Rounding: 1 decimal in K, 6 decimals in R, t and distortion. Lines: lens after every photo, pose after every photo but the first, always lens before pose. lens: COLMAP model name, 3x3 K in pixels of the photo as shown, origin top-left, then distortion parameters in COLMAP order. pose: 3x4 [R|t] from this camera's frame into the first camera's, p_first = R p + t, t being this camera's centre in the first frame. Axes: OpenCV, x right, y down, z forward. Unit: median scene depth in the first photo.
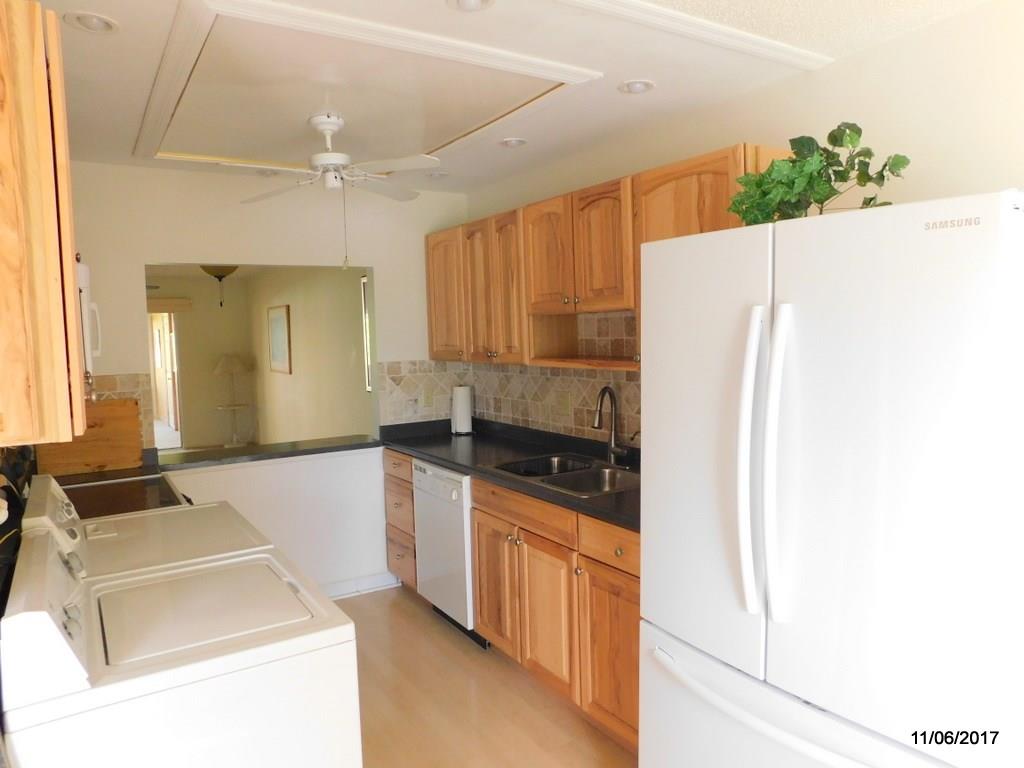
lens RADIAL K [[704.3, 0, 511.9], [0, 704.3, 378.4], [0, 0, 1]] dist [-0.075971, 0.064243]
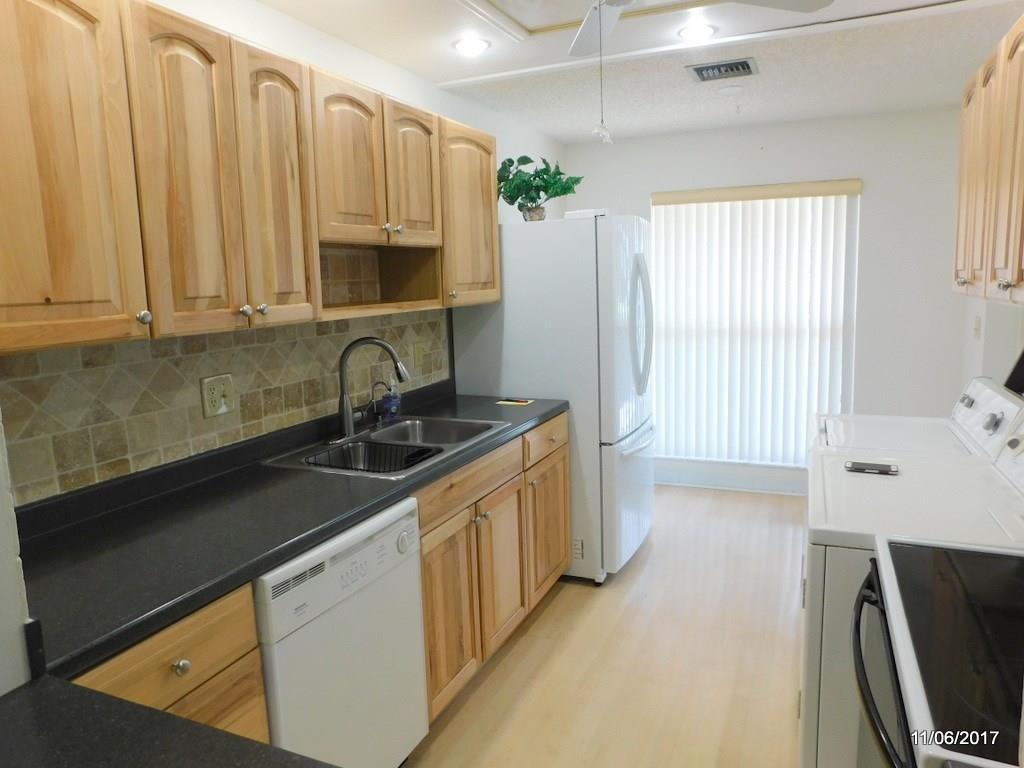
lens RADIAL K [[704.3, 0, 511.6], [0, 704.3, 383.8], [0, 0, 1]] dist [-0.075971, 0.064243]
pose [[-0.562394, -0.086846, 0.822296, -0.649900], [0.094591, 0.981183, 0.168320, -0.058416], [-0.821441, 0.172444, -0.543597, 1.324485]]
